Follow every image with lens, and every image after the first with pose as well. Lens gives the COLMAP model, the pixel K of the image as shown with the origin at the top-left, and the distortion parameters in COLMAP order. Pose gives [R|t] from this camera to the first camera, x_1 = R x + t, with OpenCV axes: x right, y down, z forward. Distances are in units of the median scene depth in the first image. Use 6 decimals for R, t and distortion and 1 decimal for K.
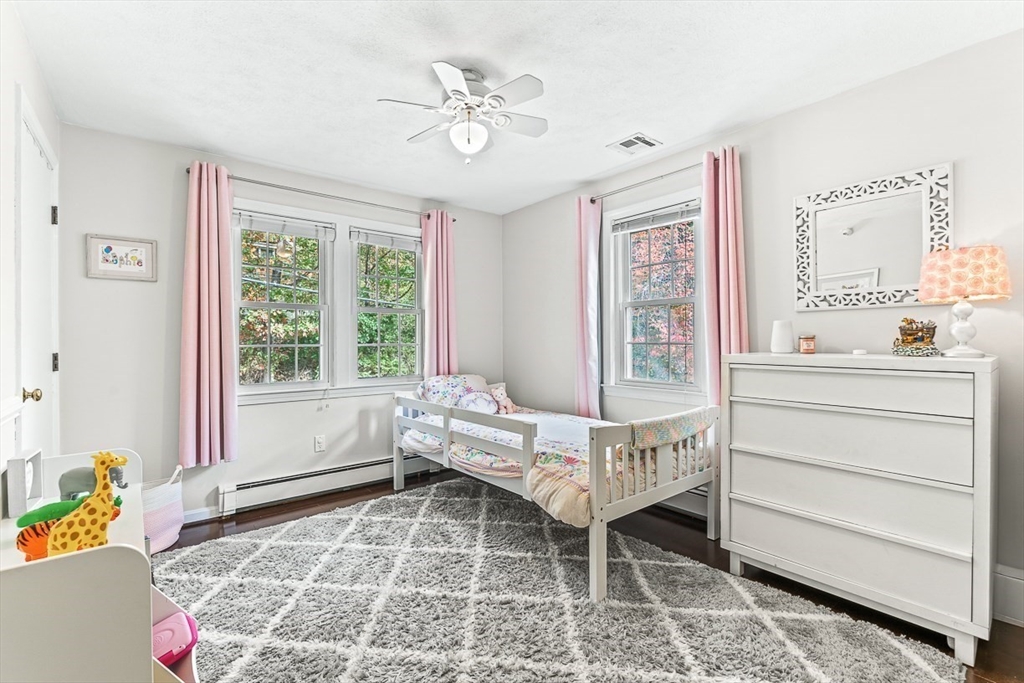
lens RADIAL K [[448.7, 0, 512.0], [0, 448.7, 341.5], [0, 0, 1]] dist [-0.004154, -0.000402]
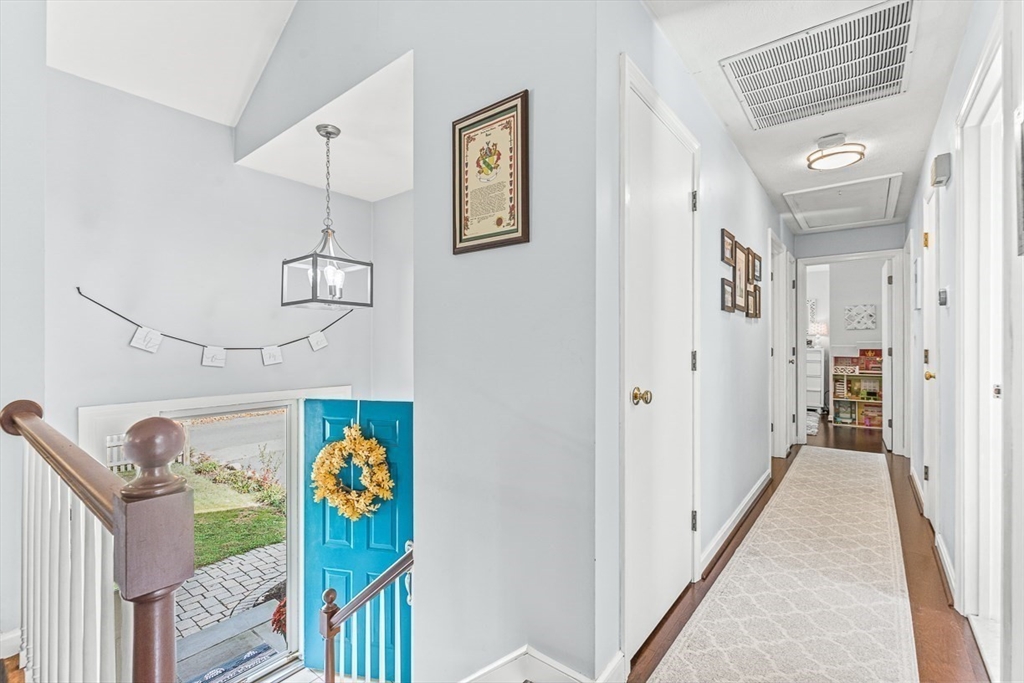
lens RADIAL K [[448.7, 0, 512.0], [0, 448.7, 341.5], [0, 0, 1]] dist [-0.004154, -0.000402]
pose [[0.981551, 0.000888, 0.191196, -2.527380], [0.001031, 0.999950, -0.009941, 0.011111], [-0.191196, 0.009954, 0.981501, -2.490850]]
